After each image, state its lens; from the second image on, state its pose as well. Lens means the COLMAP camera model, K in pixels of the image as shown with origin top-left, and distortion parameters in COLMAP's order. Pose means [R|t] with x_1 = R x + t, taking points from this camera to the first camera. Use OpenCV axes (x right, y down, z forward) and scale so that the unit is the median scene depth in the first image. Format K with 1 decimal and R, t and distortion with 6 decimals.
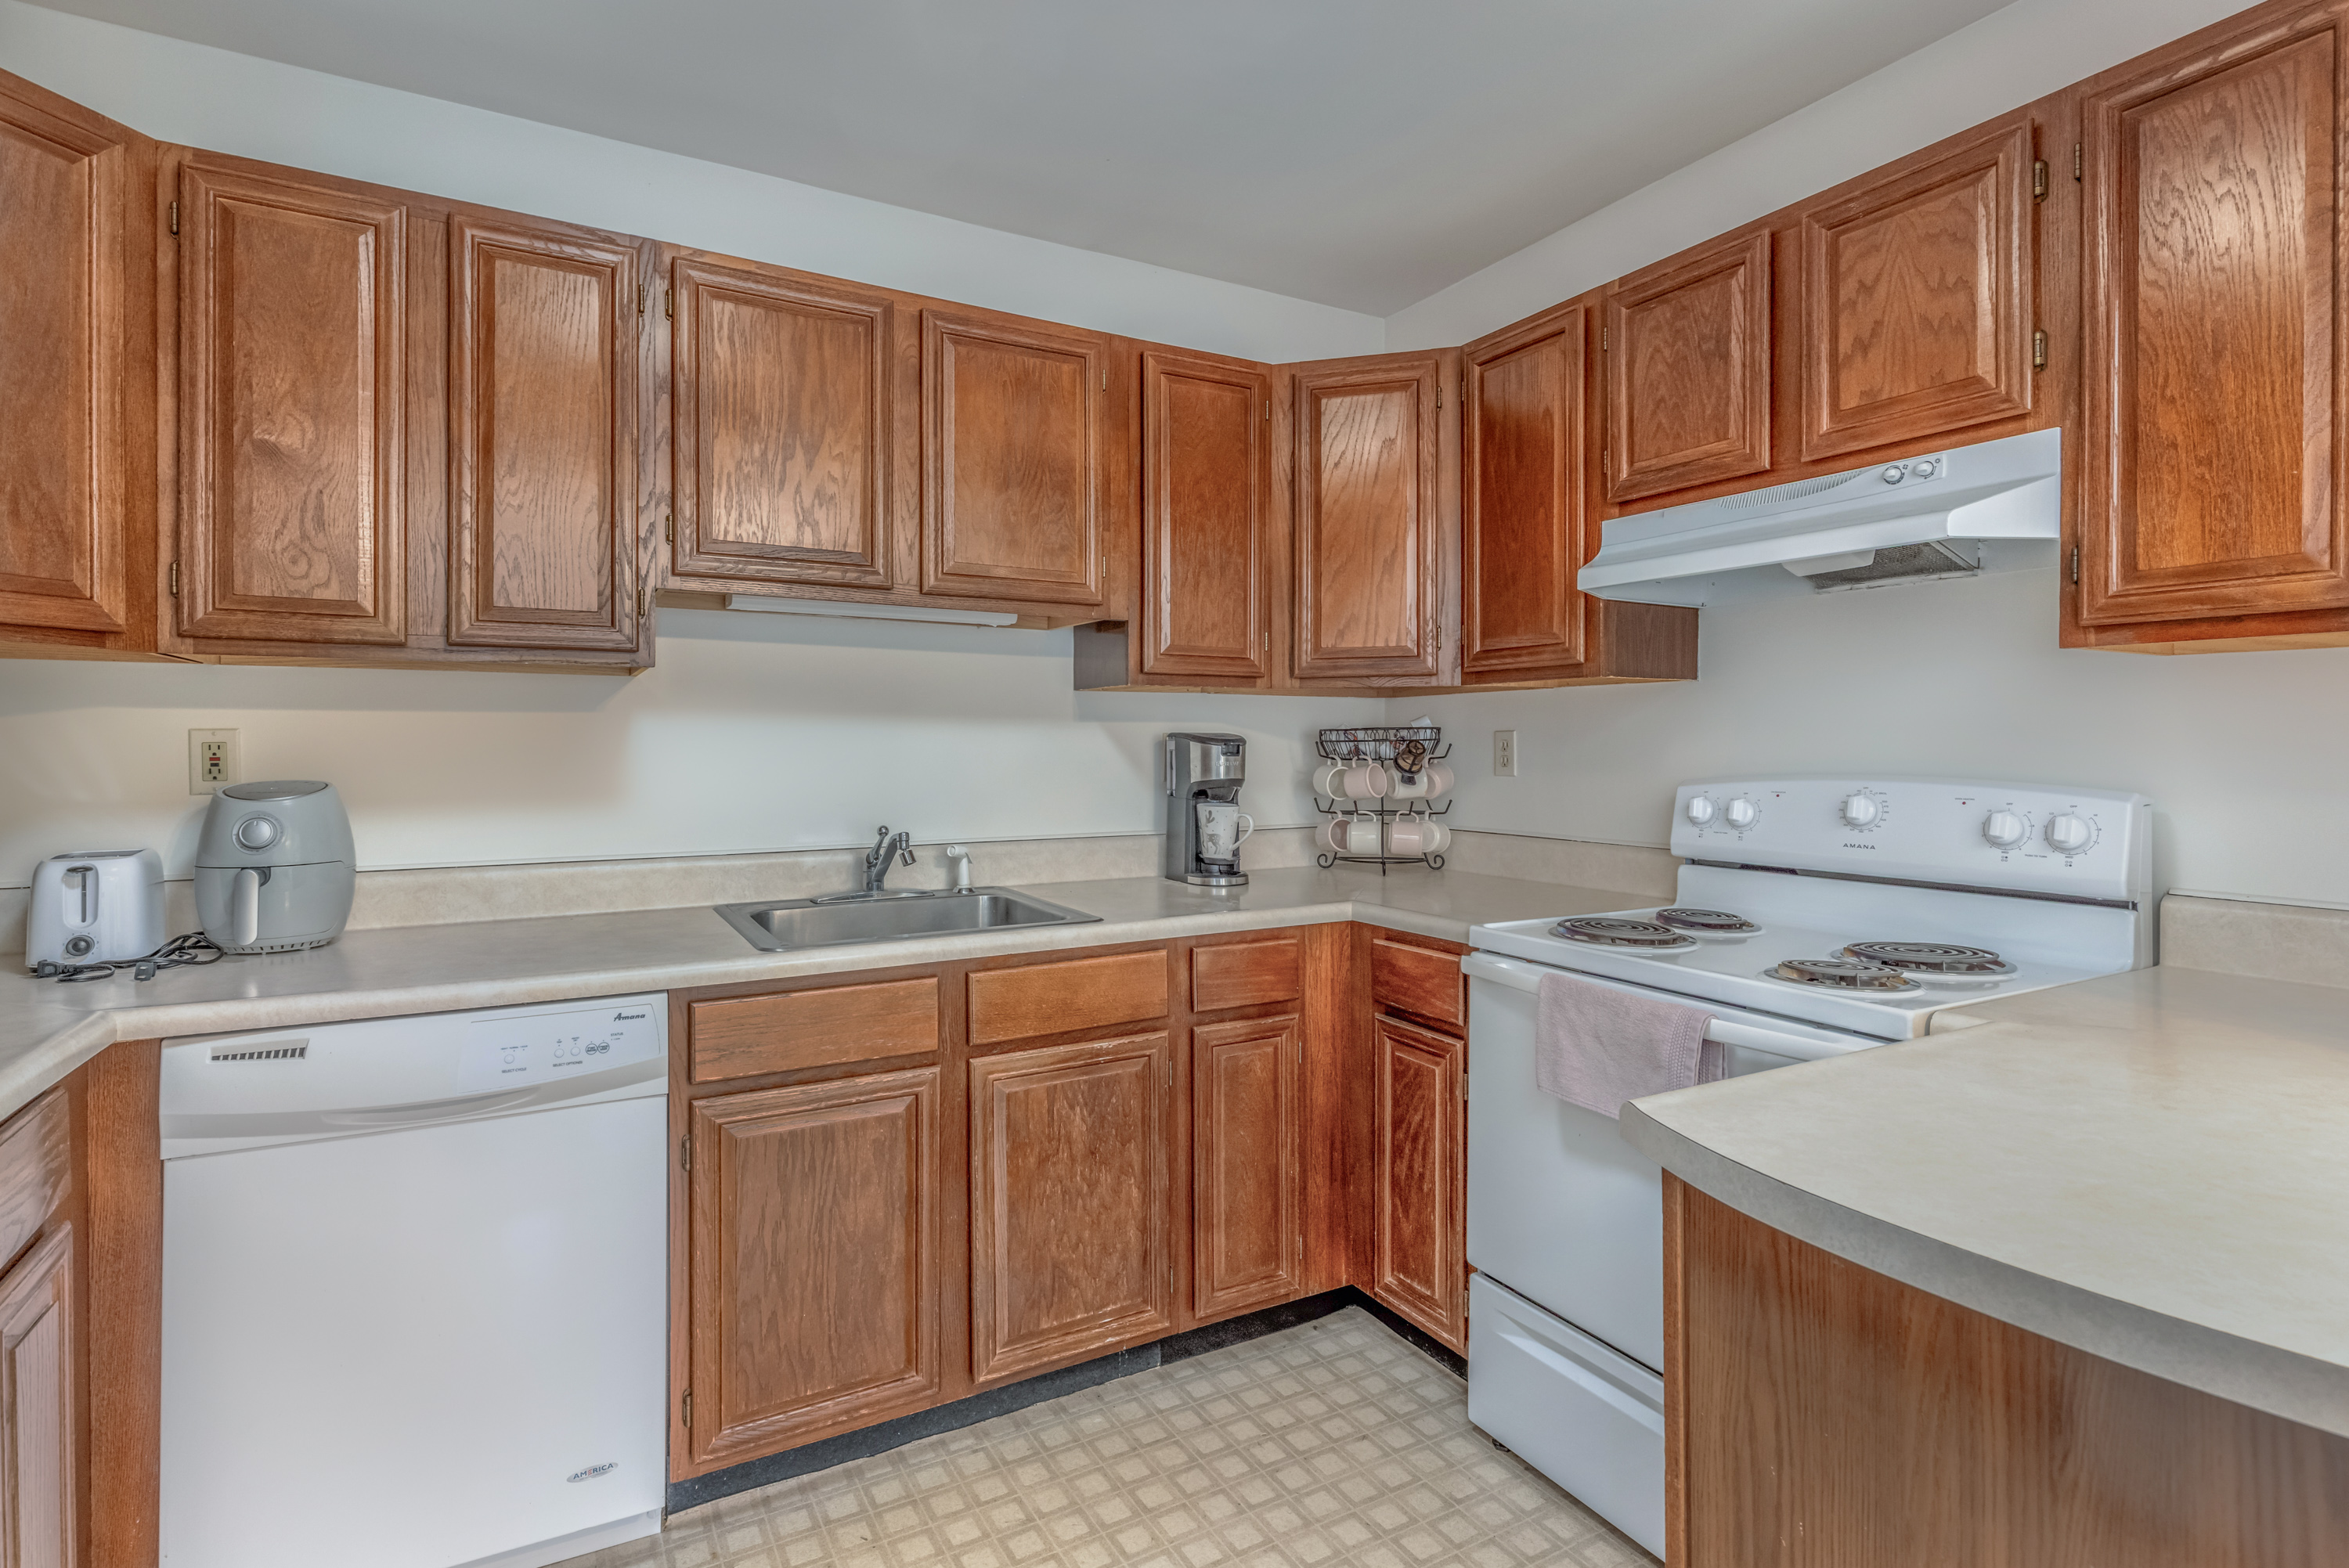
lens RADIAL K [[1155.8, 0, 1153.1], [0, 1155.8, 739.7], [0, 0, 1]] dist [0.002558, 0.000305]
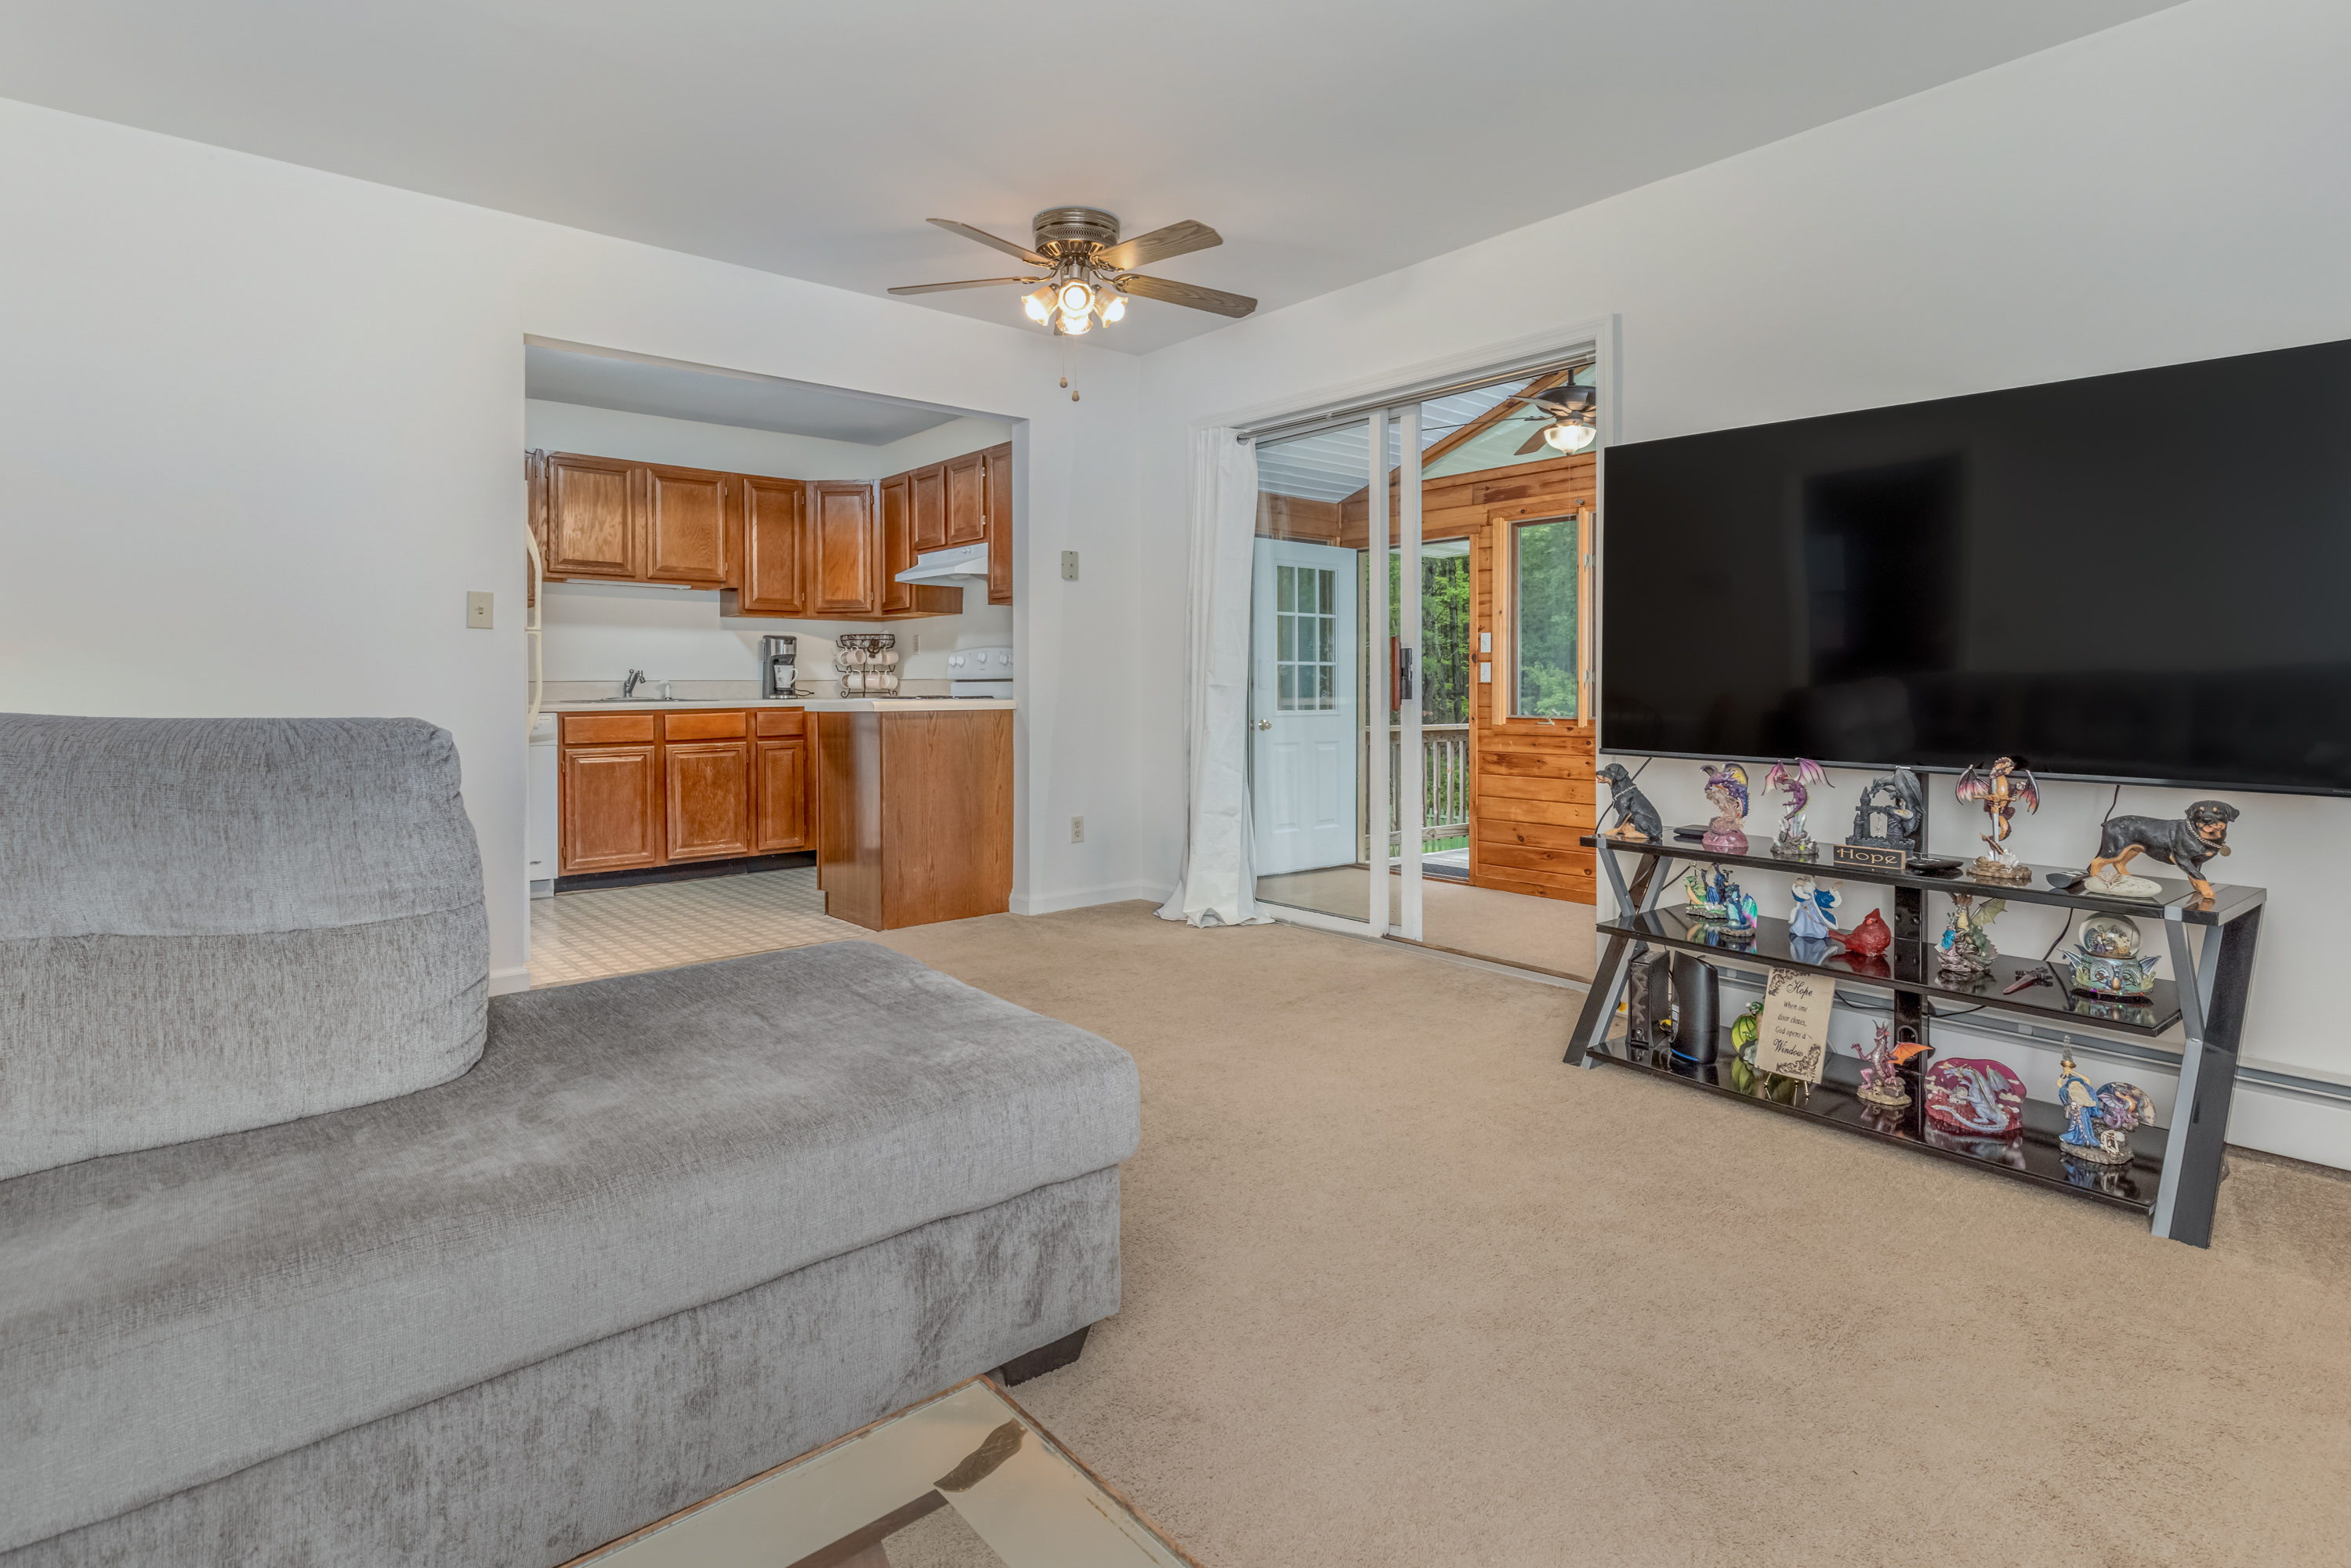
lens RADIAL K [[1141.5, 0, 1175.7], [0, 1141.5, 694.1], [0, 0, 1]] dist [-0.000008, 0.000003]
pose [[0.978516, -0.005239, 0.206105, 0.465977], [0.002529, 0.999907, 0.013410, 0.111008], [-0.206156, -0.012600, 0.978438, -1.897841]]
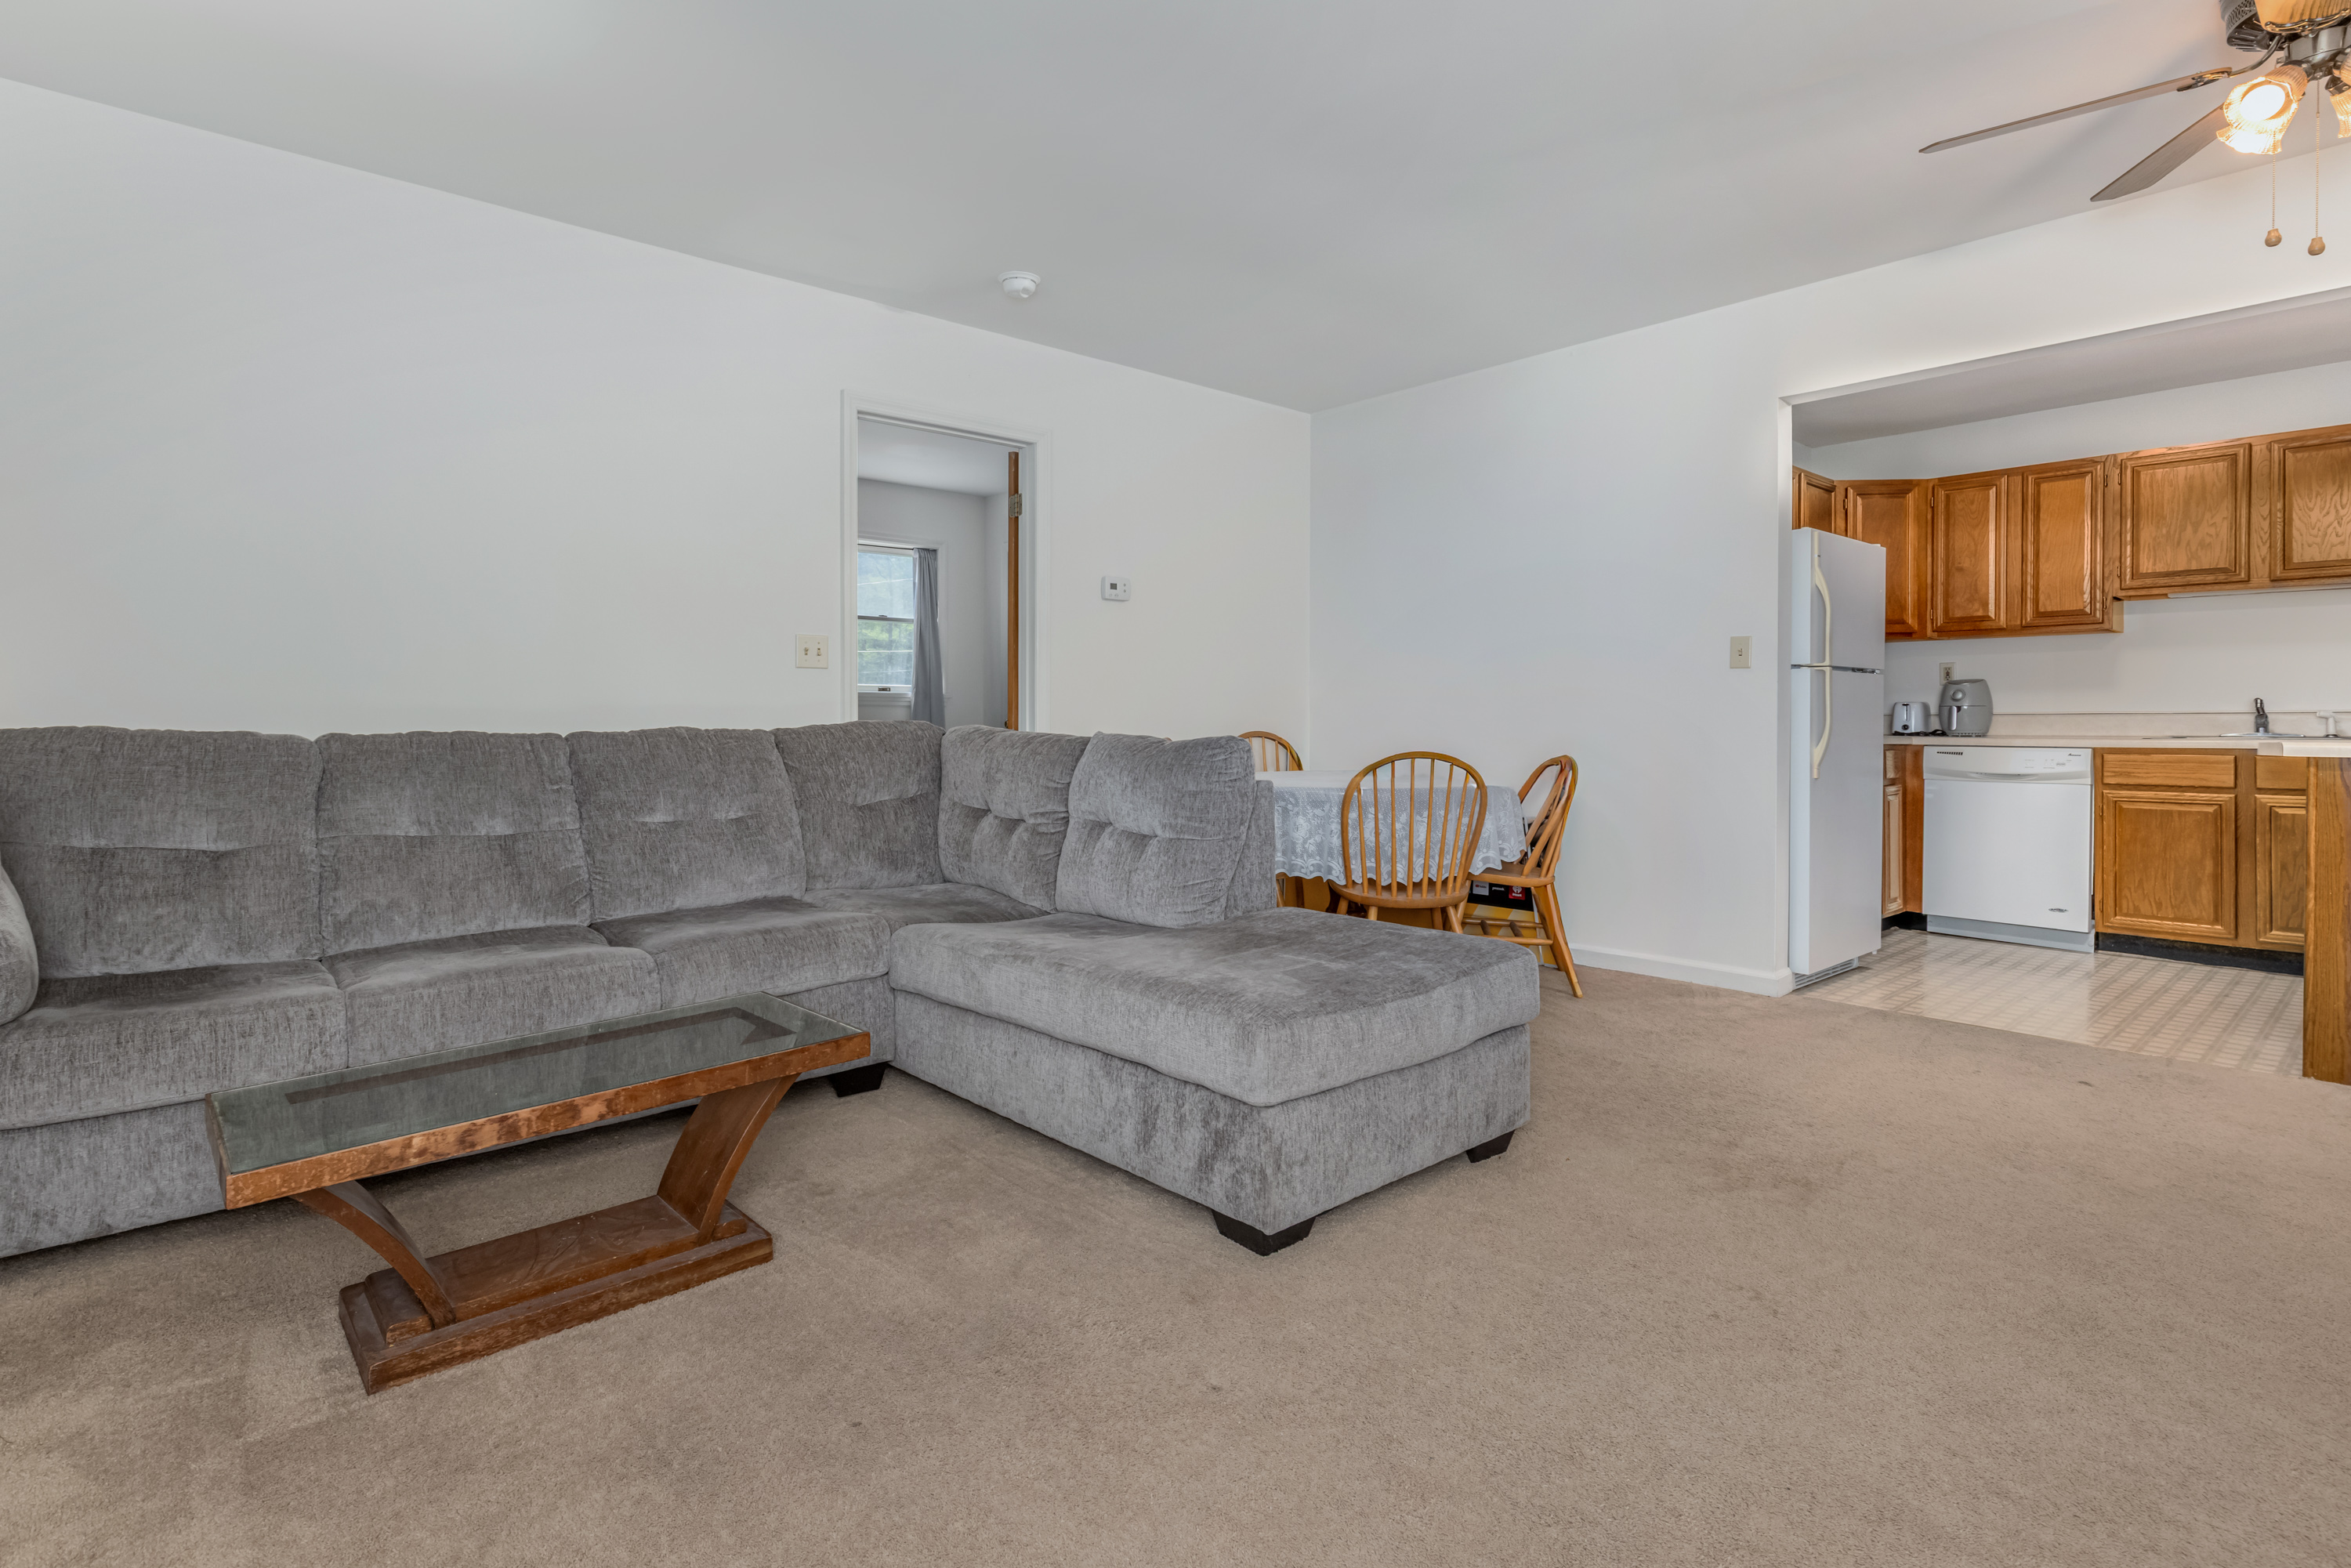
lens RADIAL K [[1156.9, 0, 1154.1], [0, 1156.9, 739.6], [0, 0, 1]] dist [0.002558, 0.000305]
pose [[0.242711, 0.012237, -0.970021, 1.415605], [0.004632, 0.999894, 0.013773, 0.124213], [0.970087, -0.007836, 0.242629, -1.514573]]
